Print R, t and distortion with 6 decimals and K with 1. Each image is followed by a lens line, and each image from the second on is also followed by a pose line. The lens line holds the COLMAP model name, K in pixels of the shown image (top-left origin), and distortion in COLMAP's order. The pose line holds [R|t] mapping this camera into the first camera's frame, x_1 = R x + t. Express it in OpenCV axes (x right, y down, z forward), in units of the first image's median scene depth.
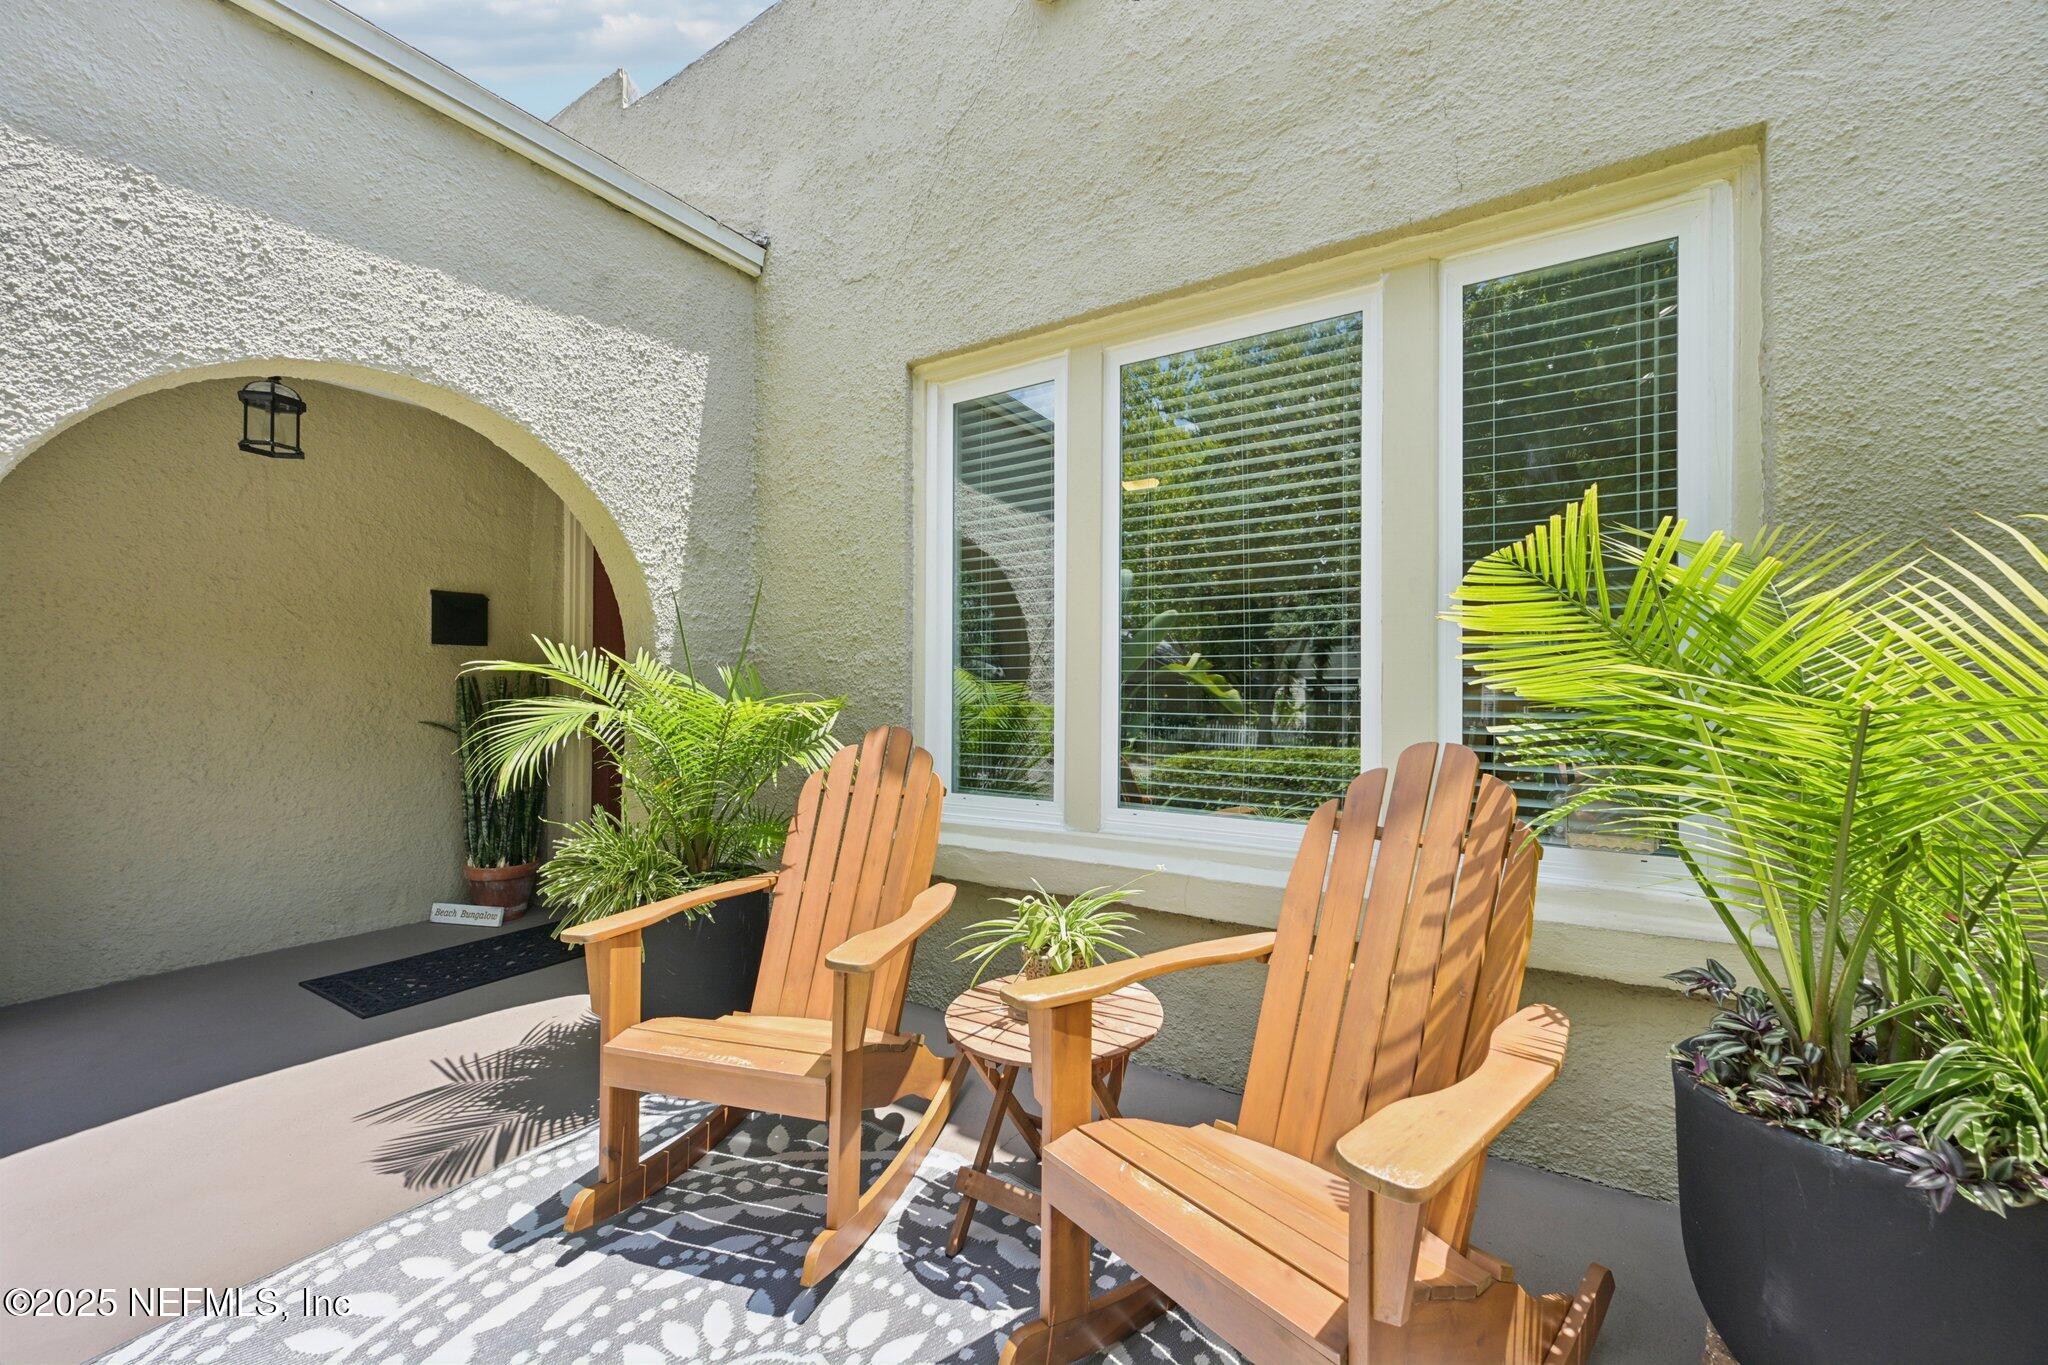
lens RADIAL K [[834.2, 0, 1029.7], [0, 834.2, 684.4], [0, 0, 1]] dist [0.001444, 0.001776]
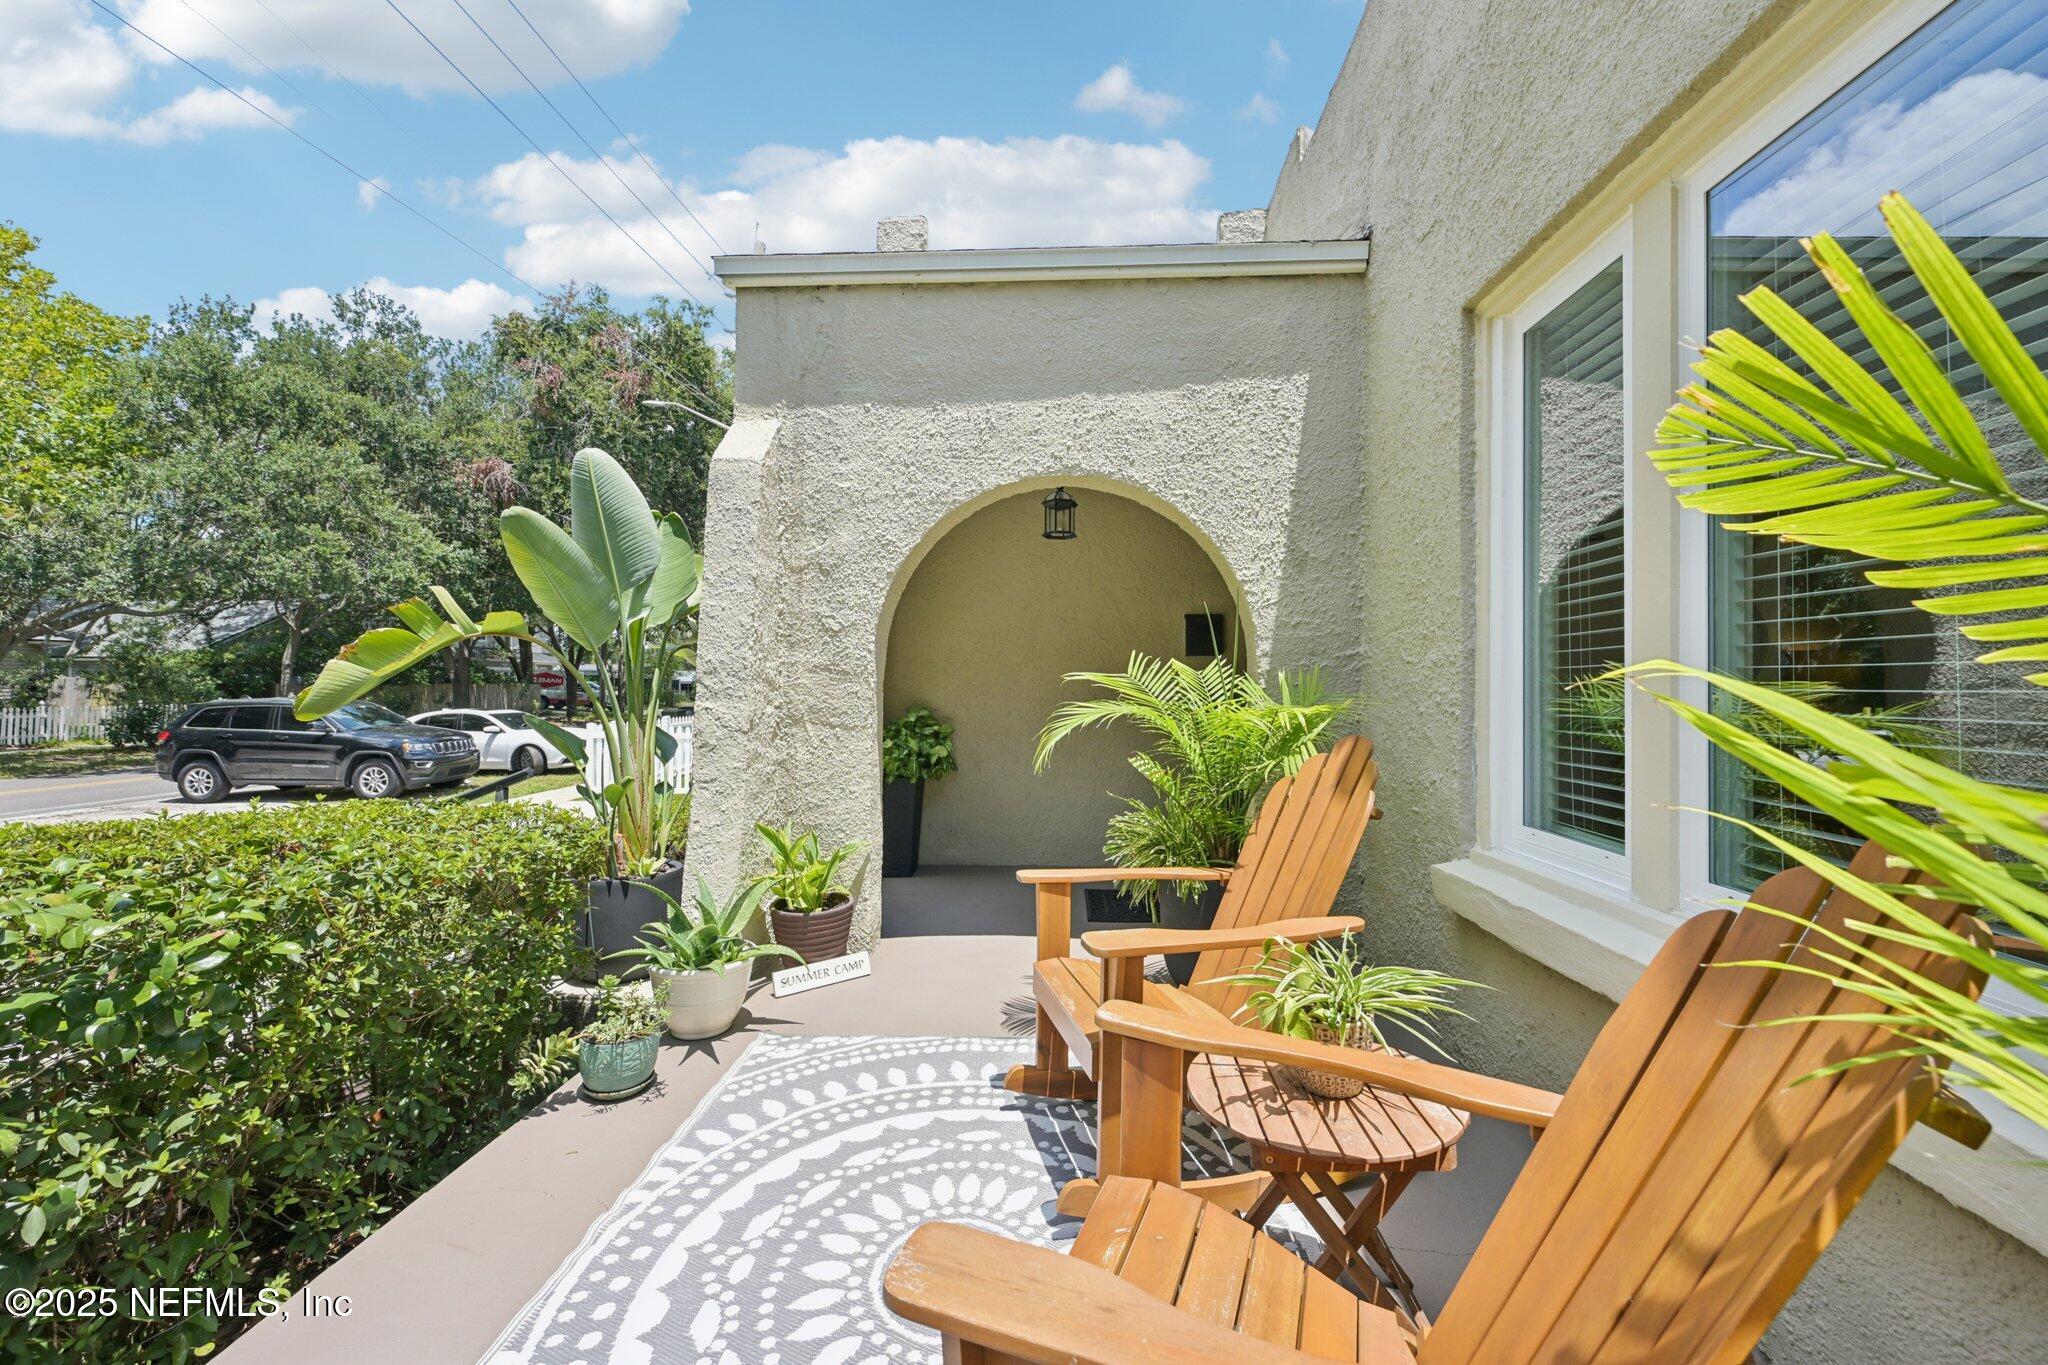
lens RADIAL K [[834.2, 0, 1032.6], [0, 834.2, 674.5], [0, 0, 1]] dist [0.001444, 0.001776]
pose [[0.469498, -0.013995, -0.882822, 0.419687], [0.005167, 0.999901, -0.013104, -0.005498], [0.882918, 0.001591, 0.469524, 0.236563]]
